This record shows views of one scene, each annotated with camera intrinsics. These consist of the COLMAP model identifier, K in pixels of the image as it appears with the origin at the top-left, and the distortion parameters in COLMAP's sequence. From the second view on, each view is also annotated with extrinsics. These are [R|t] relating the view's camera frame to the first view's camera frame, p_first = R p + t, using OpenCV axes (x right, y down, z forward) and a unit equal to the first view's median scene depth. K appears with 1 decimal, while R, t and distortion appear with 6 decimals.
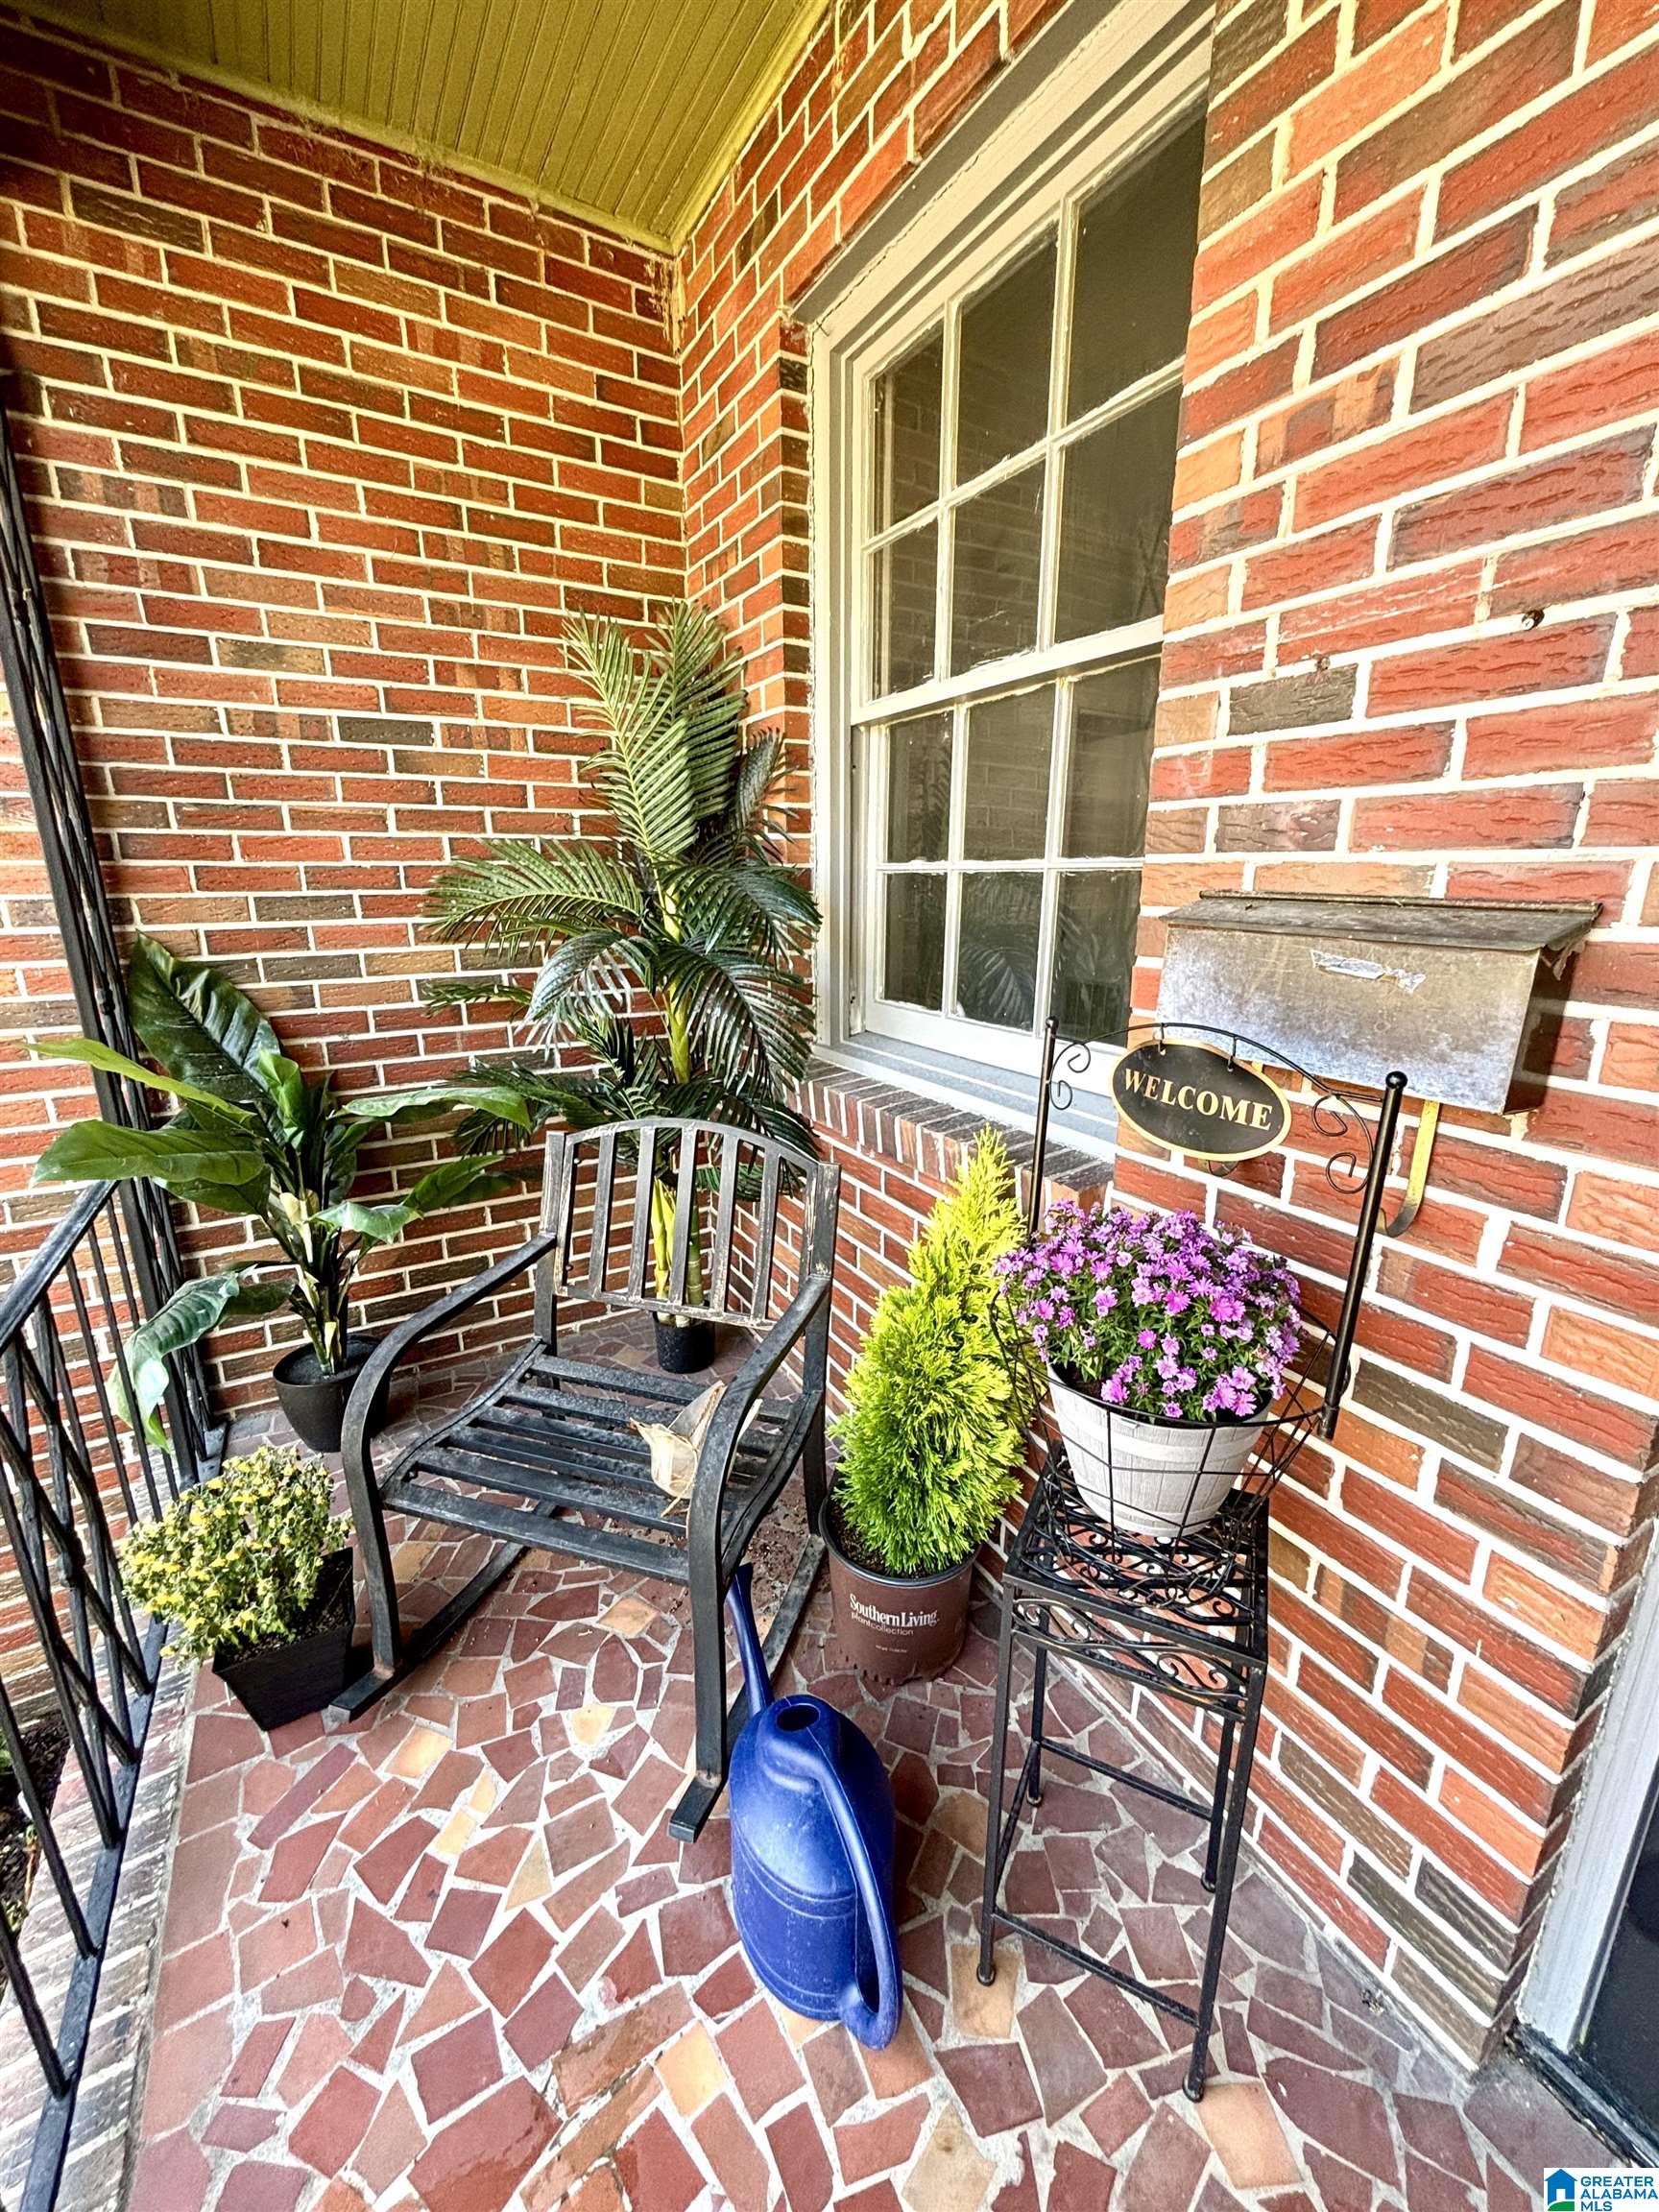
lens RADIAL K [[885.0, 0, 830.0], [0, 885.0, 1106.7], [0, 0, 1]] dist [-0.000878, 0.000052]
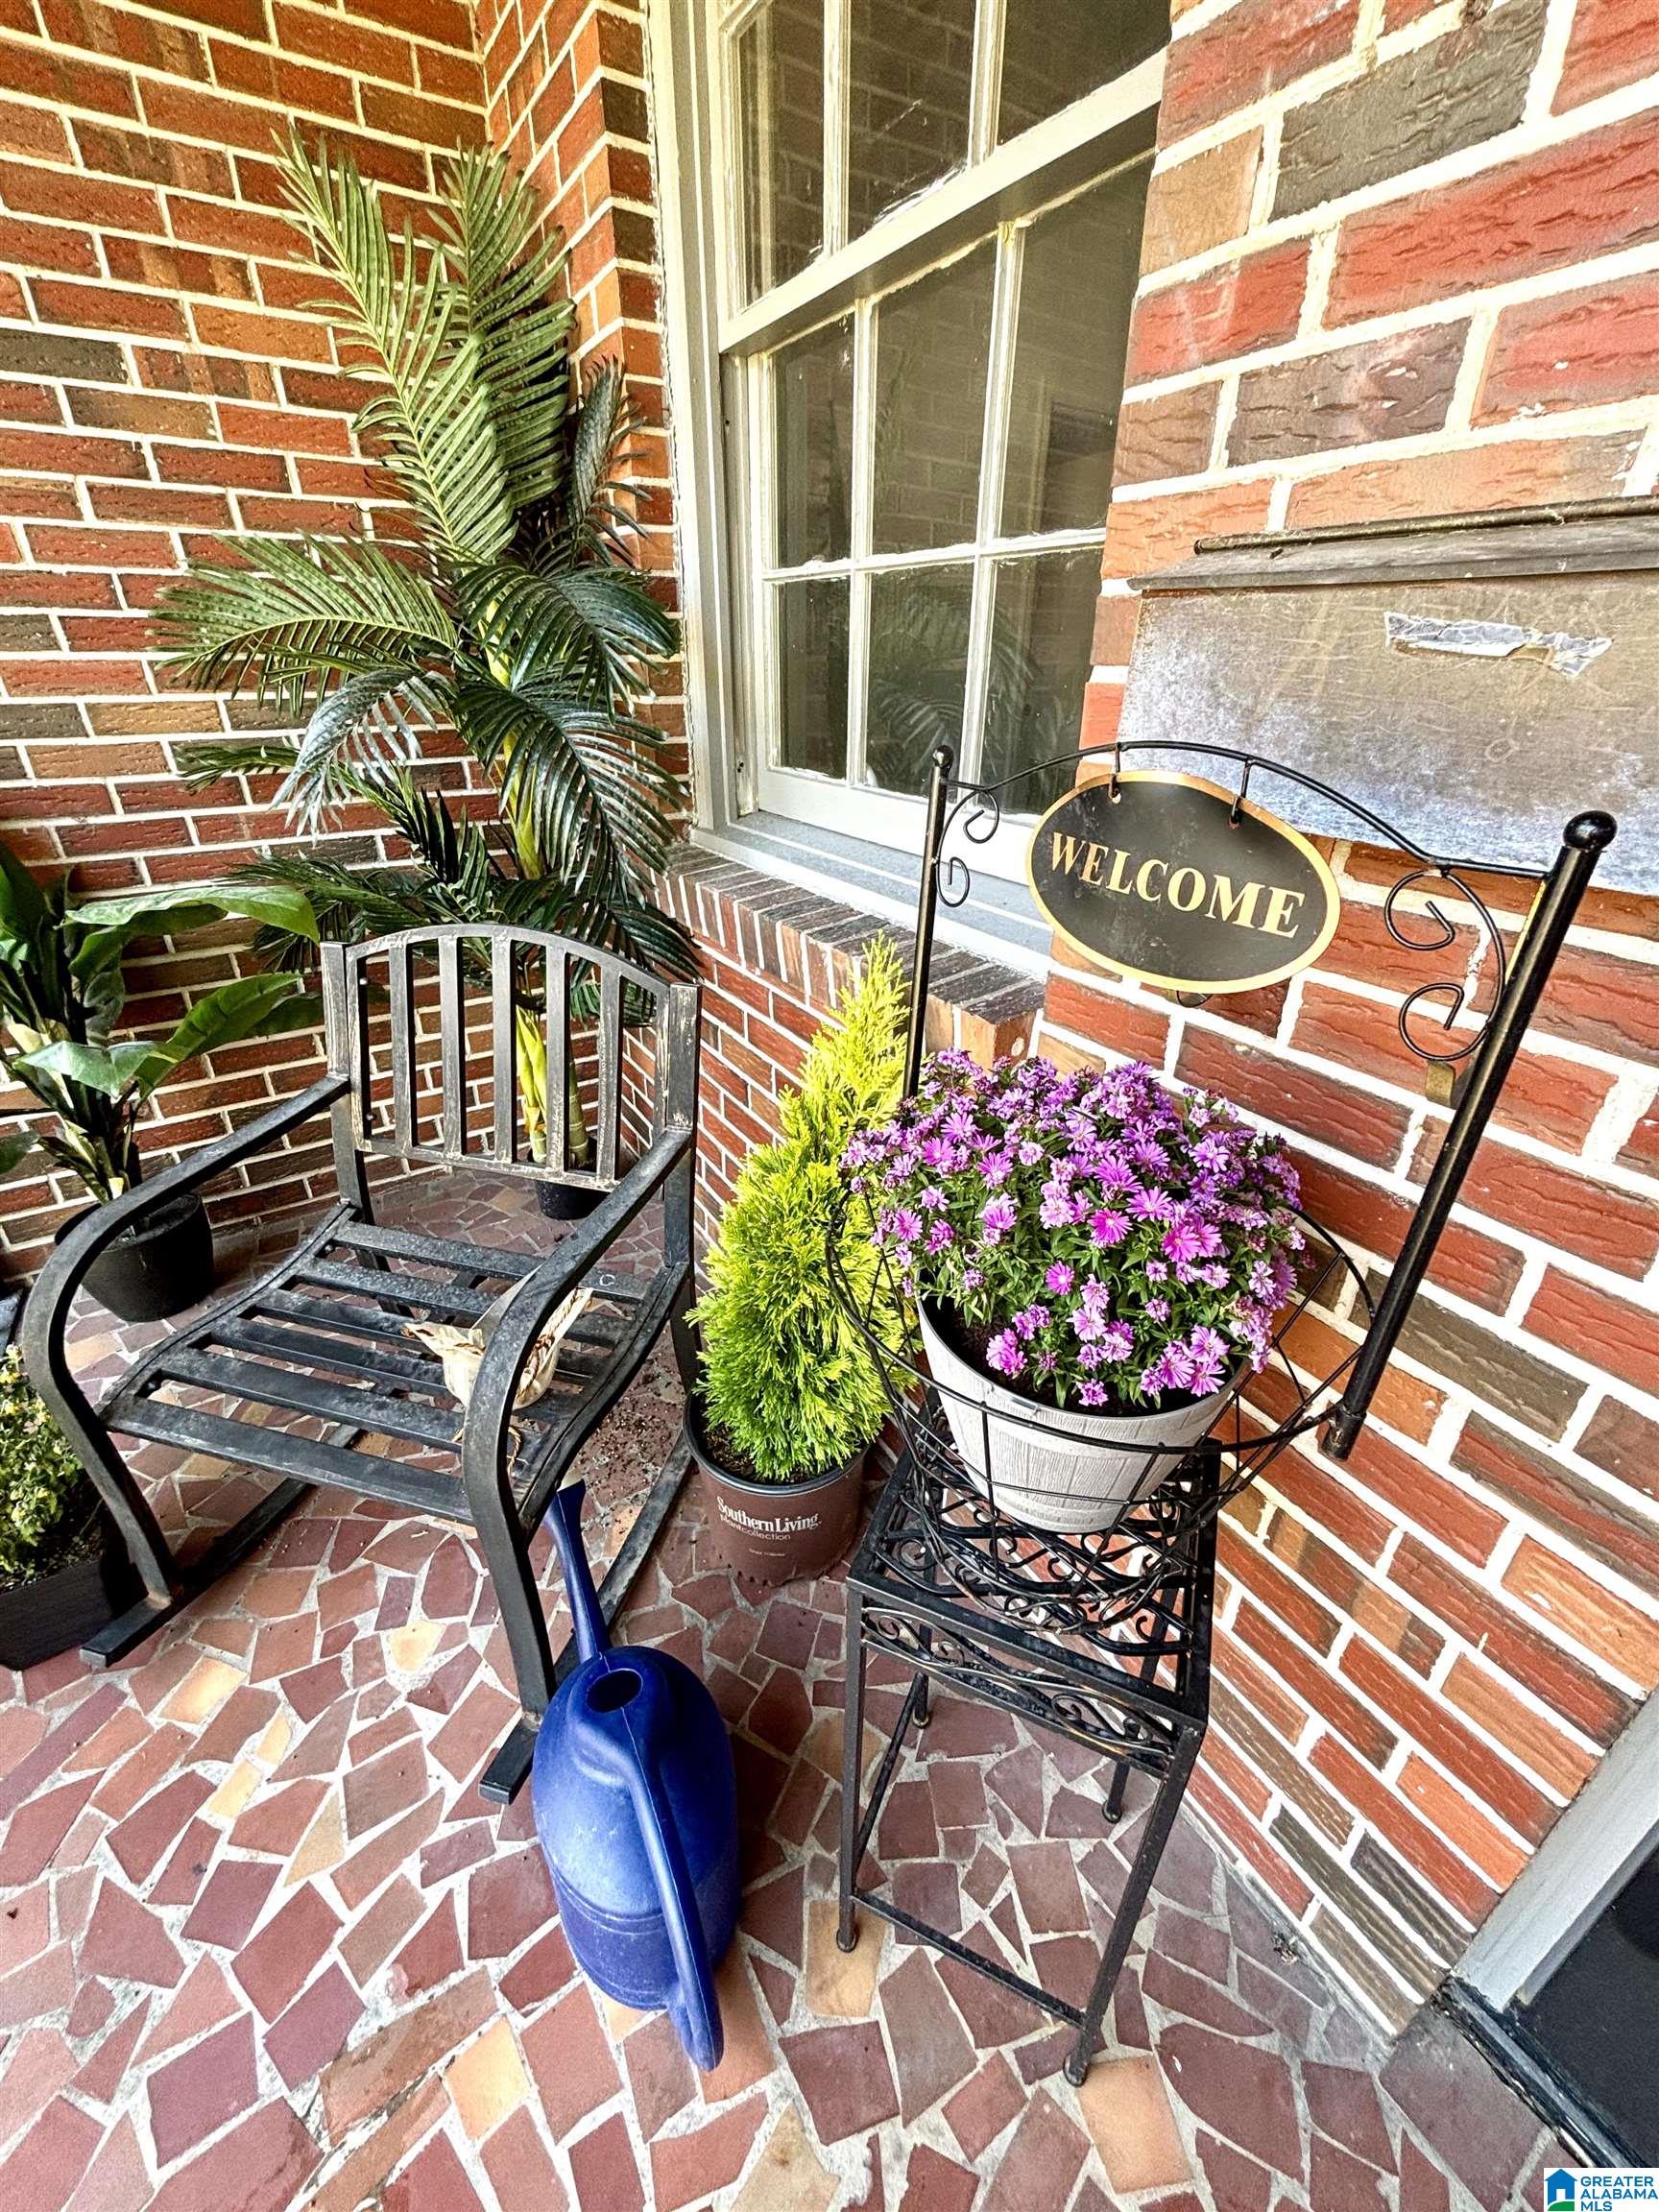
lens RADIAL K [[885.0, 0, 829.1], [0, 885.0, 1105.7], [0, 0, 1]] dist [-0.000878, 0.000052]
pose [[0.999107, -0.013823, 0.039924, 0.118413], [0.004990, 0.976961, 0.213358, 0.006146], [-0.041953, -0.212968, 0.976158, 0.291828]]
